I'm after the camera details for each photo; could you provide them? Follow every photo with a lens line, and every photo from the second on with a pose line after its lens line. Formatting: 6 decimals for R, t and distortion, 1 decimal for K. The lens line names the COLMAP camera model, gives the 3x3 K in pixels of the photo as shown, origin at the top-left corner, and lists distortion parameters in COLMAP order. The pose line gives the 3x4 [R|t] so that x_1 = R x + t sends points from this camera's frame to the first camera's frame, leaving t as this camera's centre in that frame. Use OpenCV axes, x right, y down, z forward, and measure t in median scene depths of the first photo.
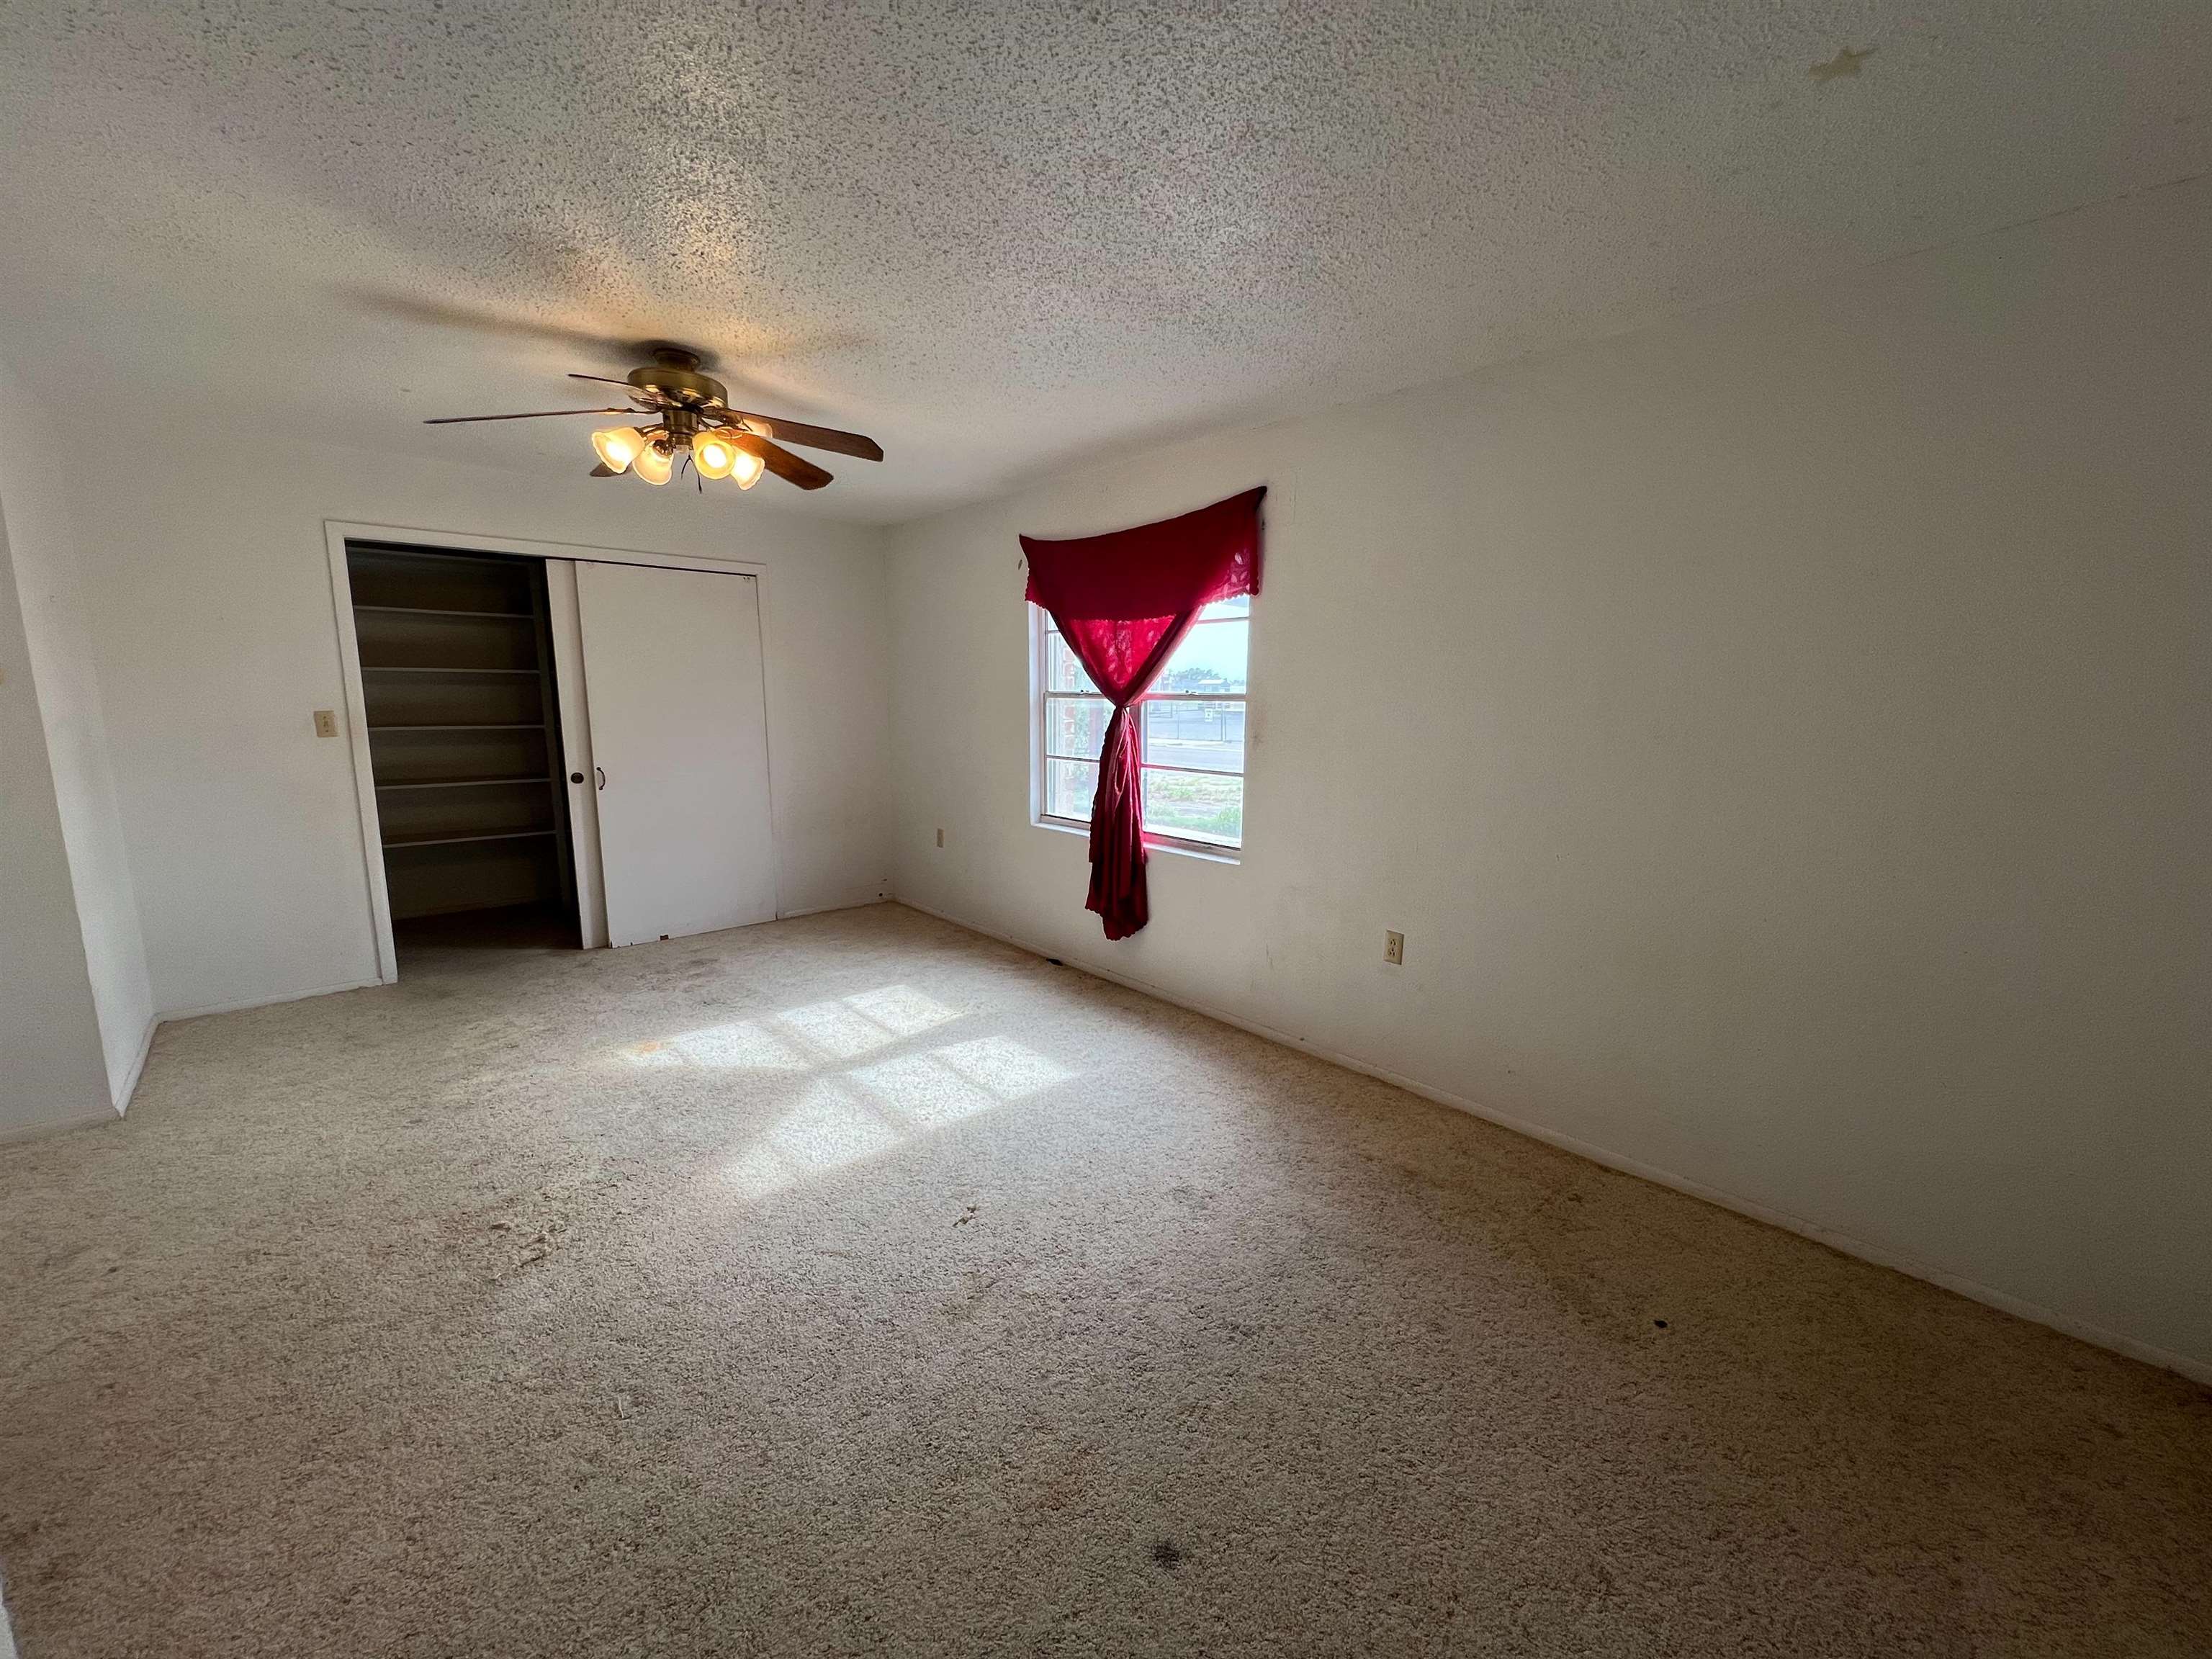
lens RADIAL K [[884.3, 0, 1106.8], [0, 884.3, 829.4], [0, 0, 1]] dist [-0.000996, 0.000077]
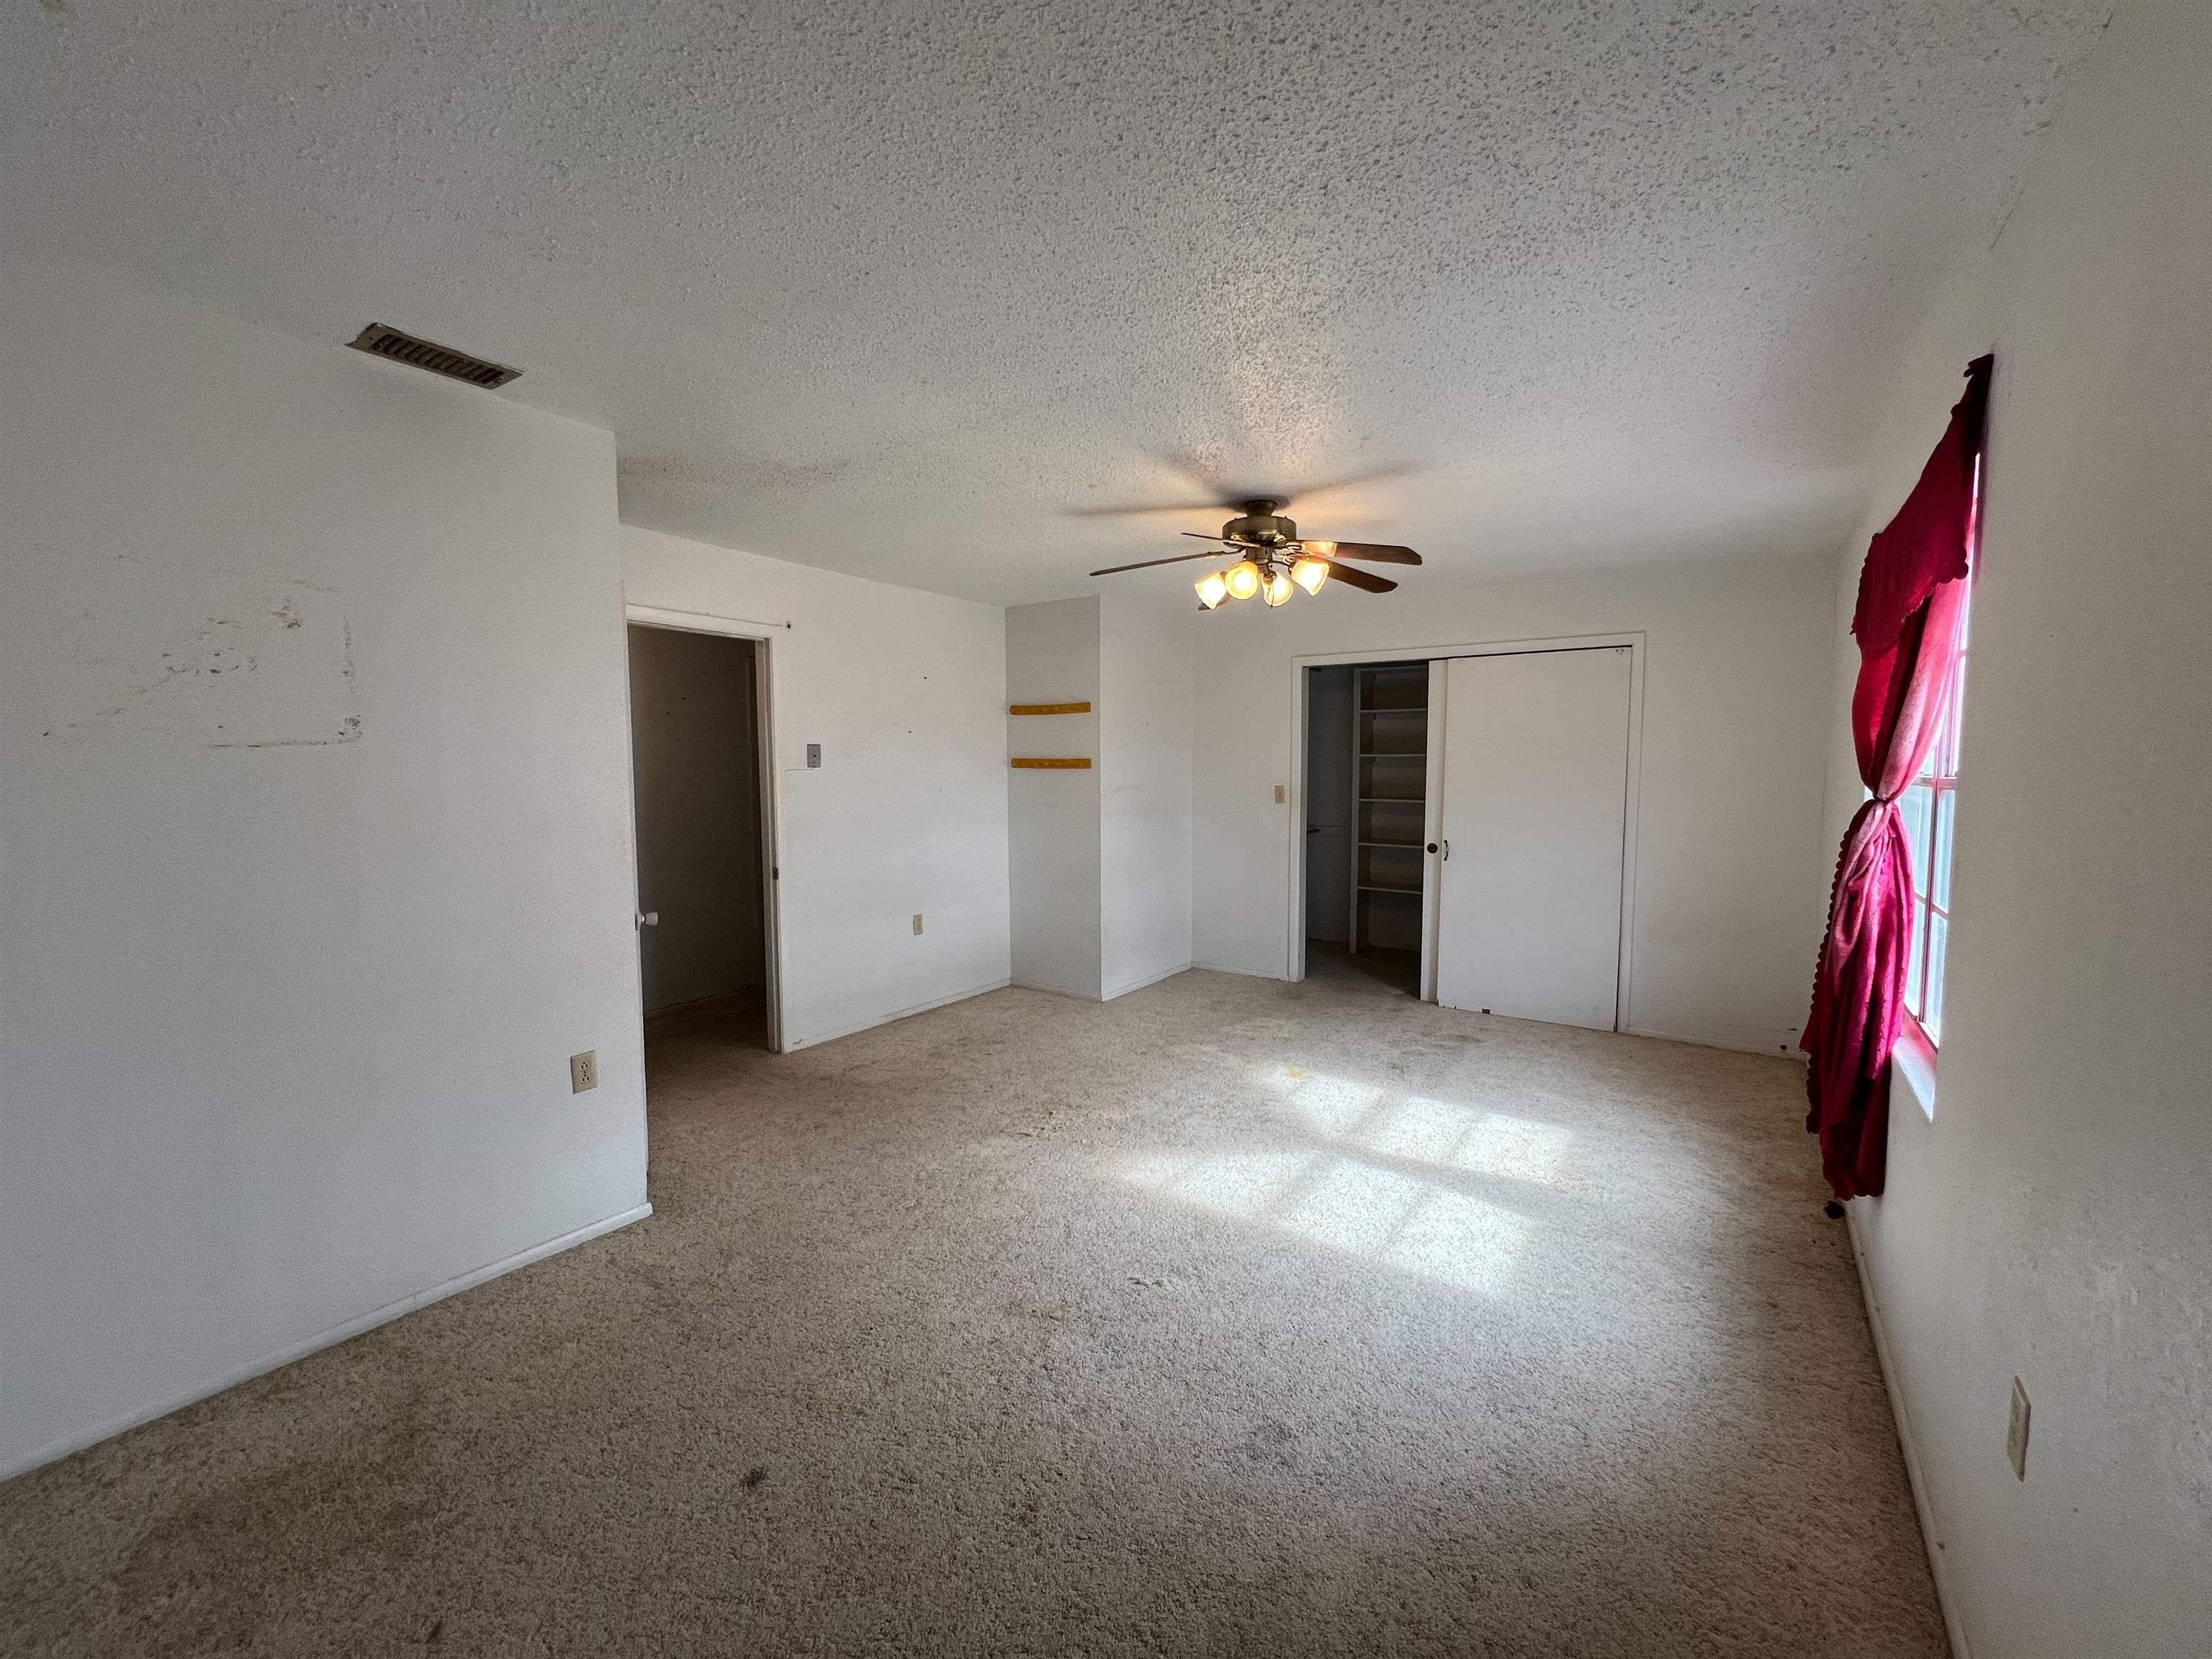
lens RADIAL K [[884.3, 0, 1106.8], [0, 884.3, 829.4], [0, 0, 1]] dist [-0.000996, 0.000077]
pose [[0.223794, 0.063819, -0.972545, 0.491768], [-0.152671, 0.987831, 0.029691, -0.062786], [0.962605, 0.141835, 0.230814, 0.403103]]
